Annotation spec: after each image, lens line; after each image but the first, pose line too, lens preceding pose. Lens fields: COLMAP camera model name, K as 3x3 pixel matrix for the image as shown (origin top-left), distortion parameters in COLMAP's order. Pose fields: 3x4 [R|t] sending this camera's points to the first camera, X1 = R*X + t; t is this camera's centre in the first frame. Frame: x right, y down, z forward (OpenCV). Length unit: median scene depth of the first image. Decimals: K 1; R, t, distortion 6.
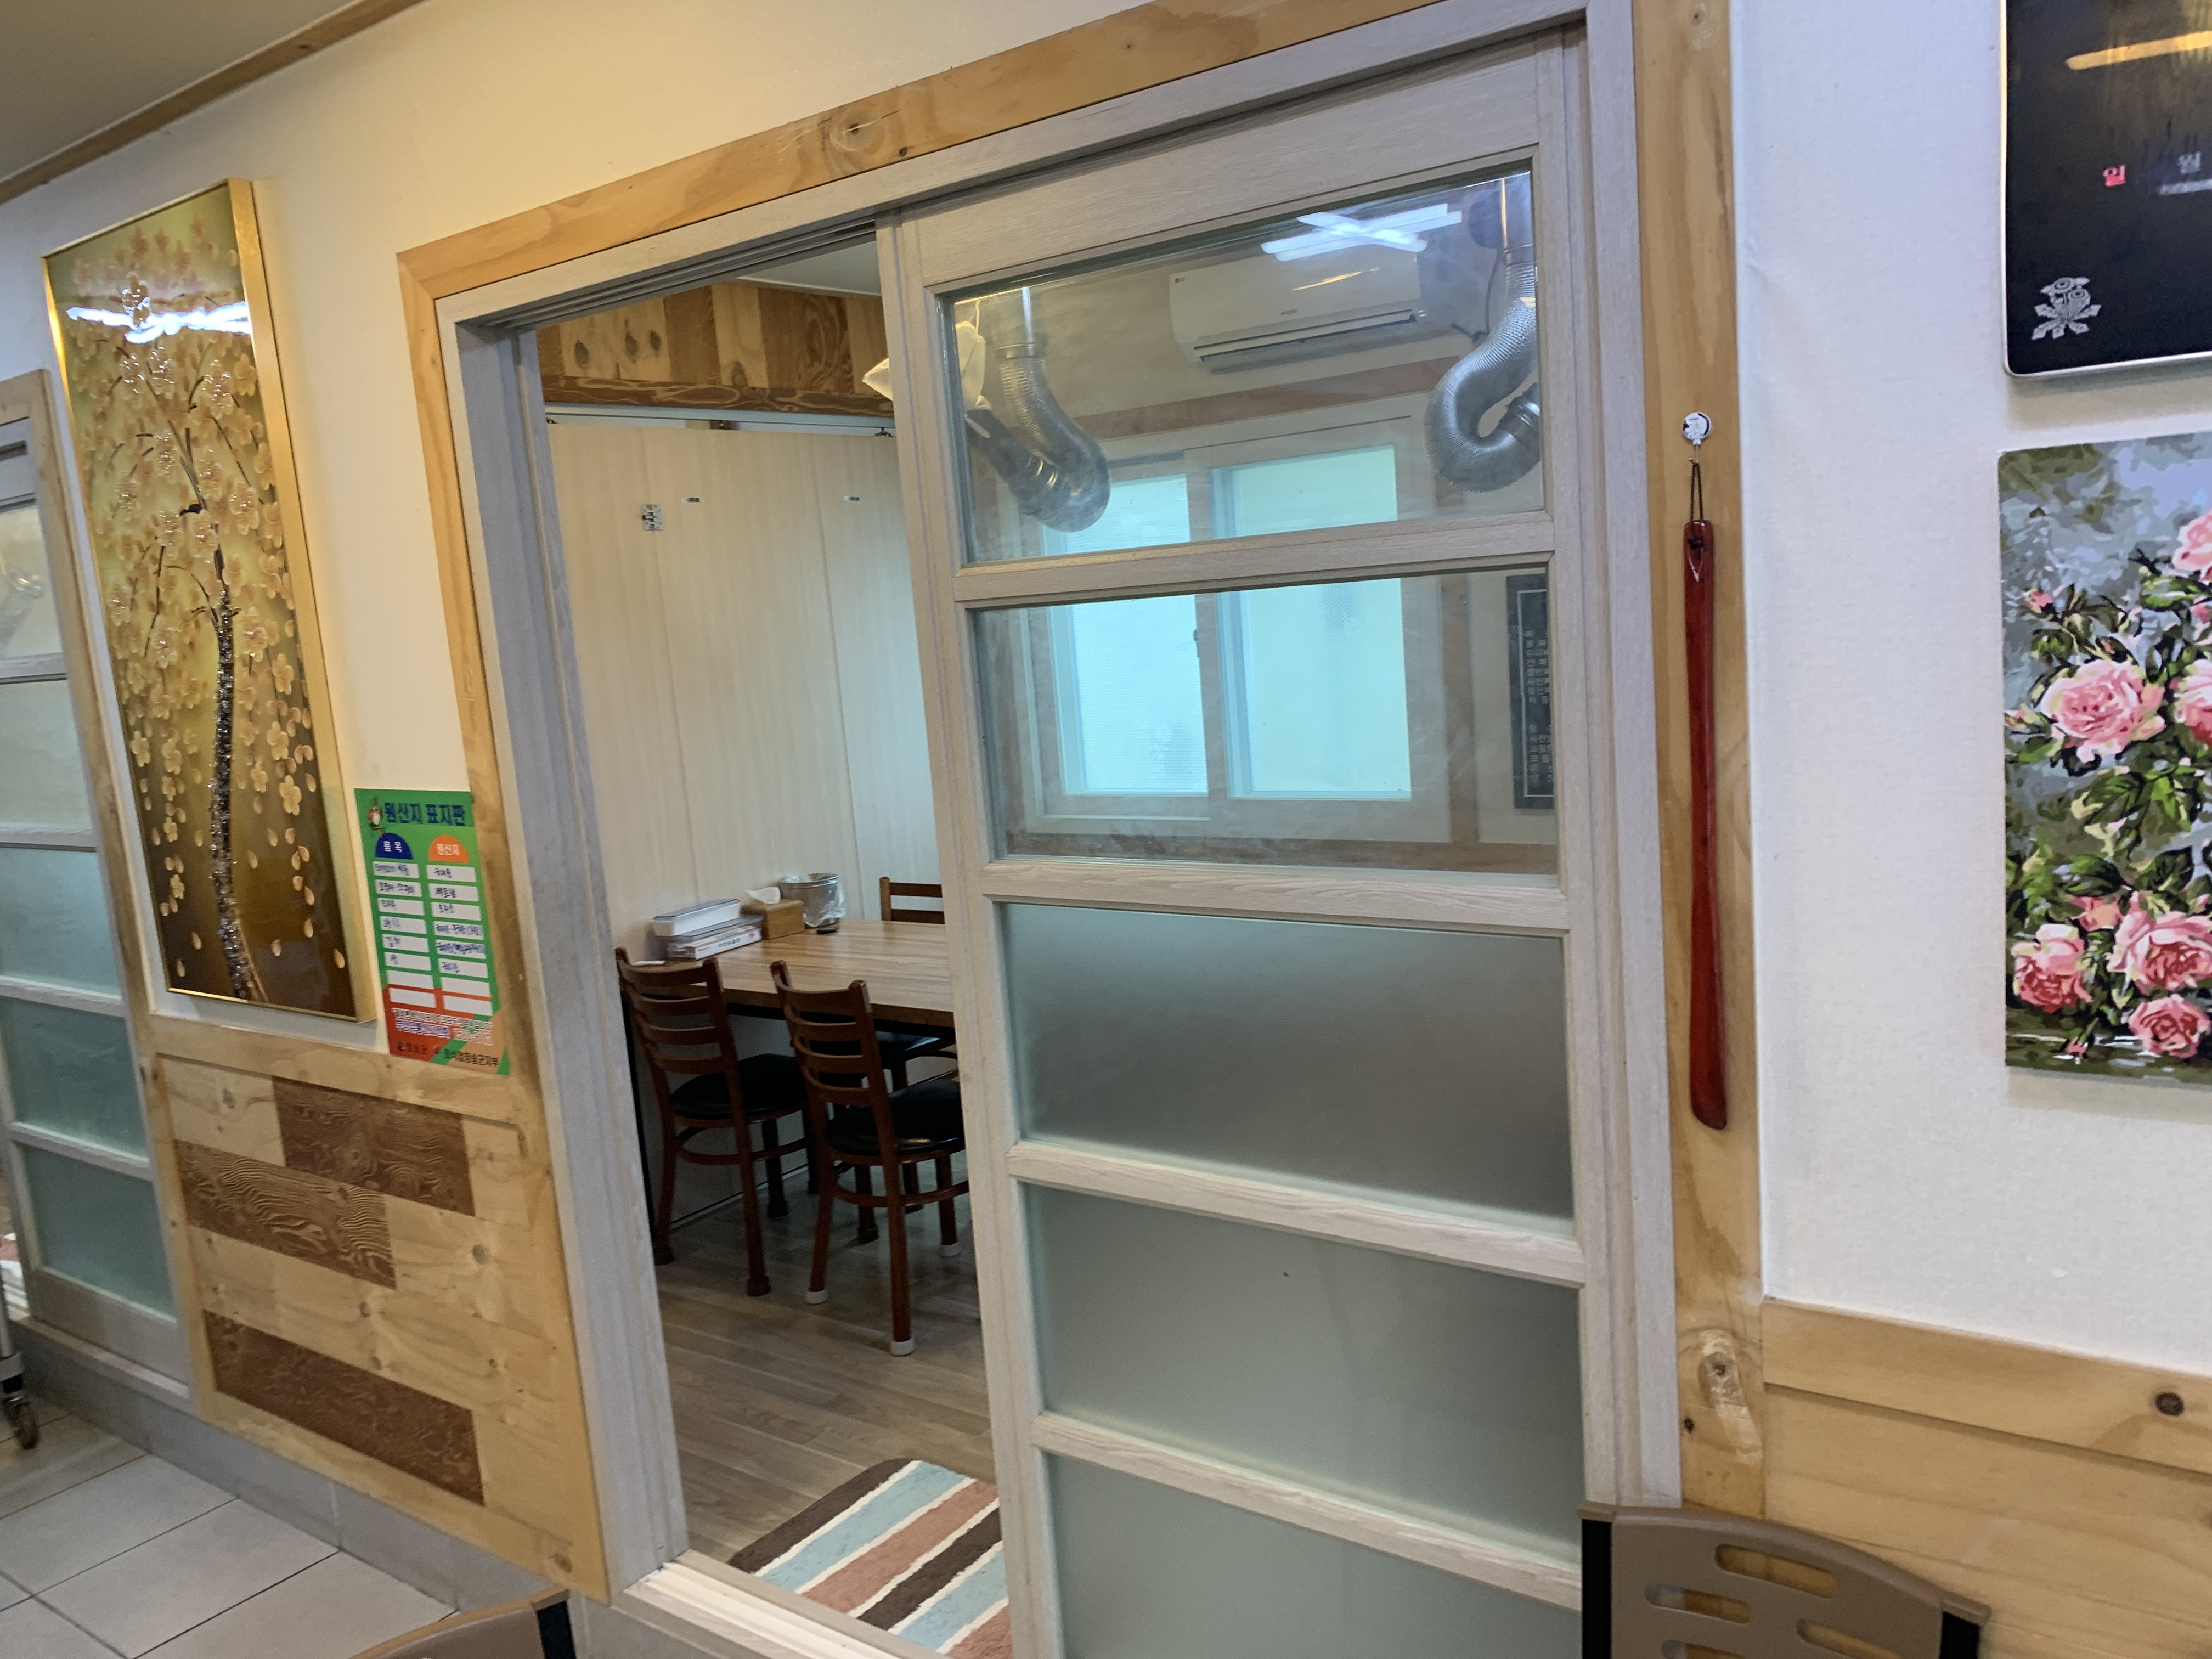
lens RADIAL K [[1683.2, 0, 1099.9], [0, 1683.2, 842.0], [0, 0, 1]] dist [0.006488, -0.005257]
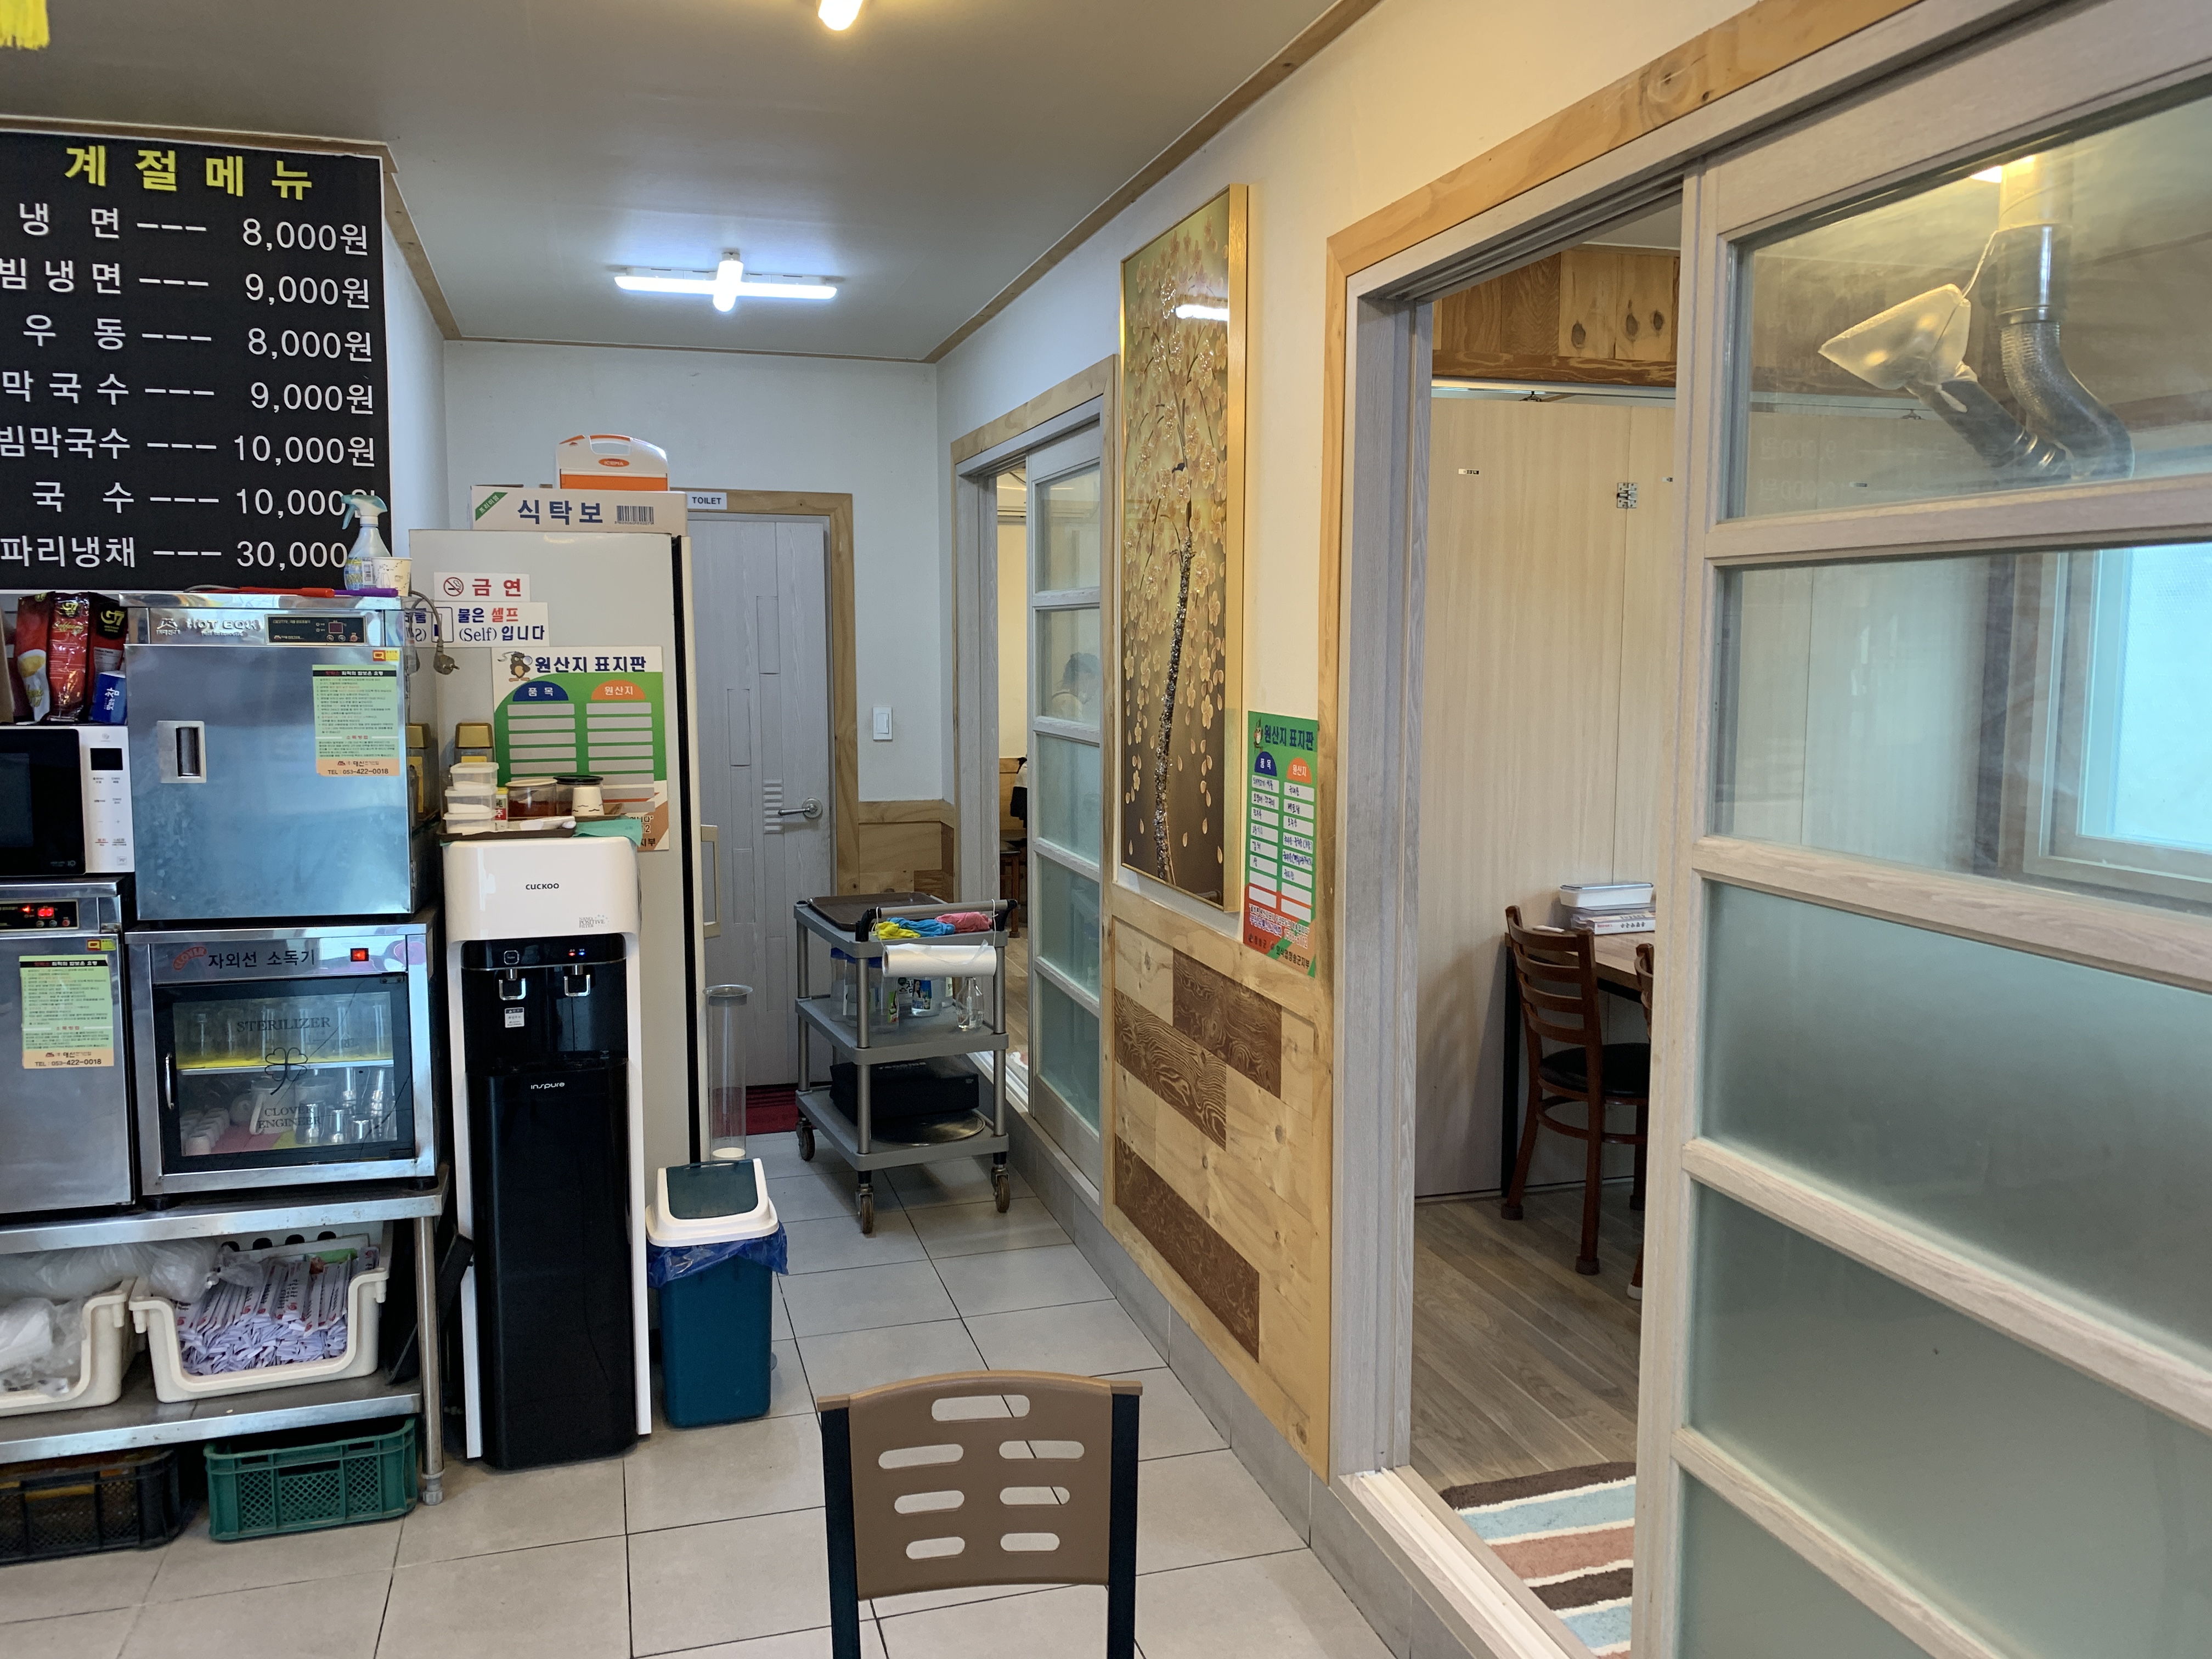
lens RADIAL K [[1679.8, 0, 1106.0], [0, 1679.8, 829.5], [0, 0, 1]] dist [0.015060, -0.009137]
pose [[0.789673, 0.149564, -0.595018, 0.166783], [-0.154698, 0.987034, 0.042796, 0.014121], [0.593704, 0.058254, 0.802572, 0.022951]]
